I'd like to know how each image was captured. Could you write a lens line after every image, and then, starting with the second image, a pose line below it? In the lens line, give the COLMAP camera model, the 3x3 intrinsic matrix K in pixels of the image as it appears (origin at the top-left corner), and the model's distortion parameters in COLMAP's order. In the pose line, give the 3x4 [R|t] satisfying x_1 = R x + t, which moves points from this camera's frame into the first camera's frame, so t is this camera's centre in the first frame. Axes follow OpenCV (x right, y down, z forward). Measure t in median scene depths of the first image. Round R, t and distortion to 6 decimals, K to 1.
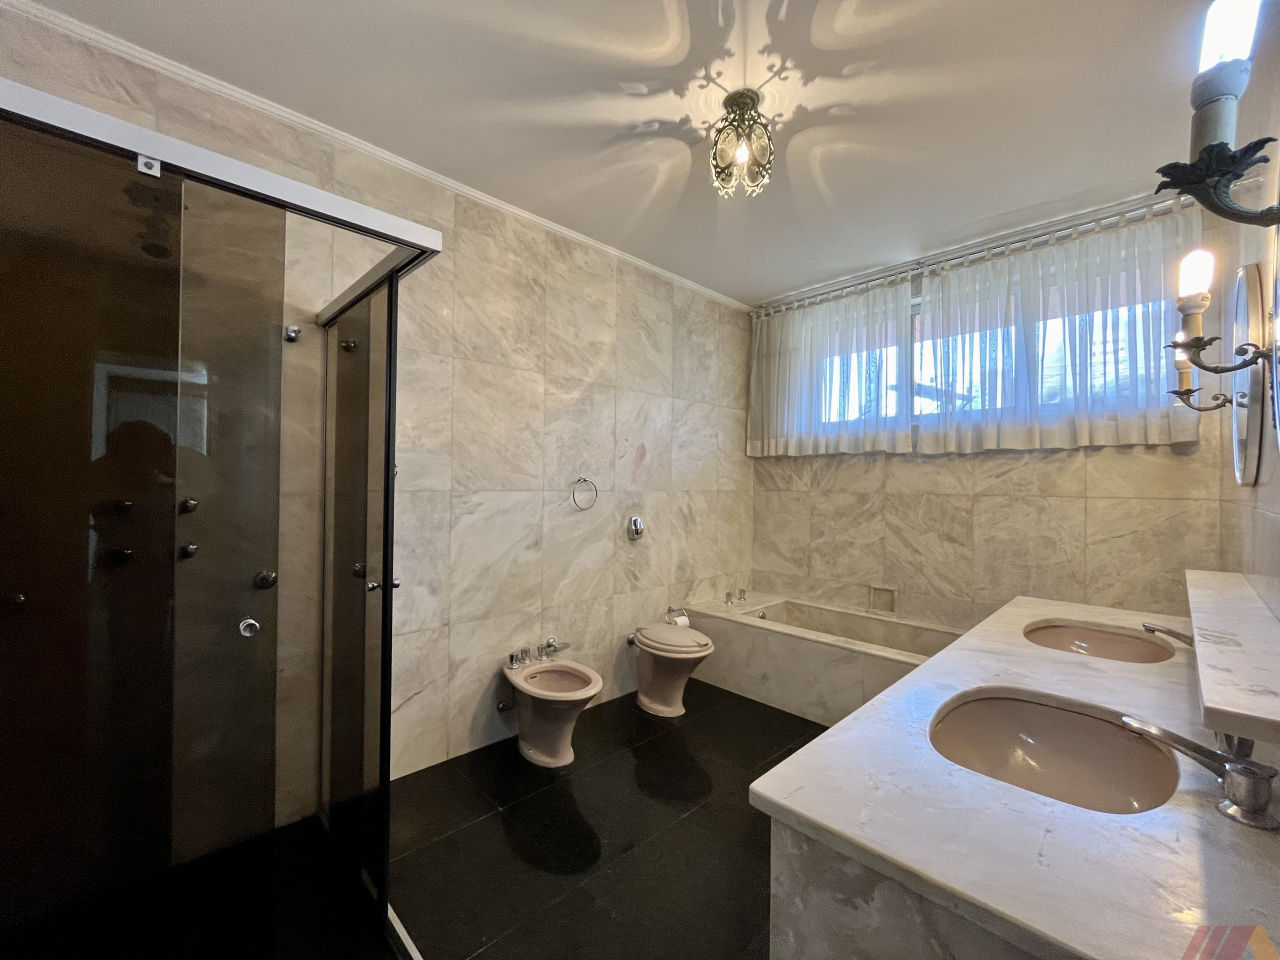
lens RADIAL K [[517.3, 0, 636.7], [0, 517.3, 478.5], [0, 0, 1]] dist [-0.001563, -0.000731]
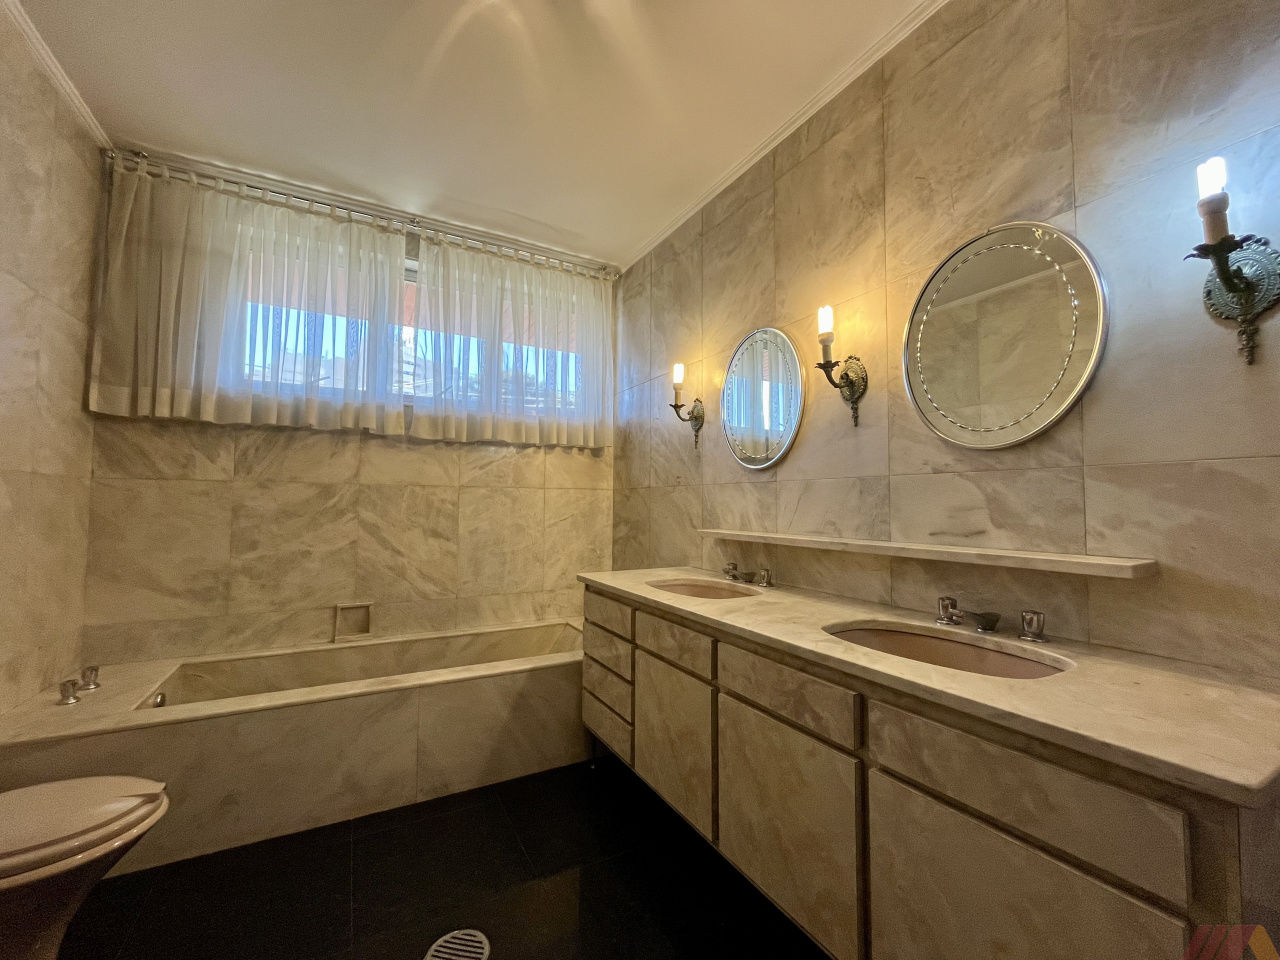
lens RADIAL K [[517.3, 0, 636.7], [0, 517.3, 478.5], [0, 0, 1]] dist [-0.001563, -0.000731]
pose [[0.265219, 0.040990, 0.963317, -0.170192], [-0.011885, 0.999159, -0.039243, 0.046239], [-0.964115, -0.001041, 0.265483, 0.383348]]
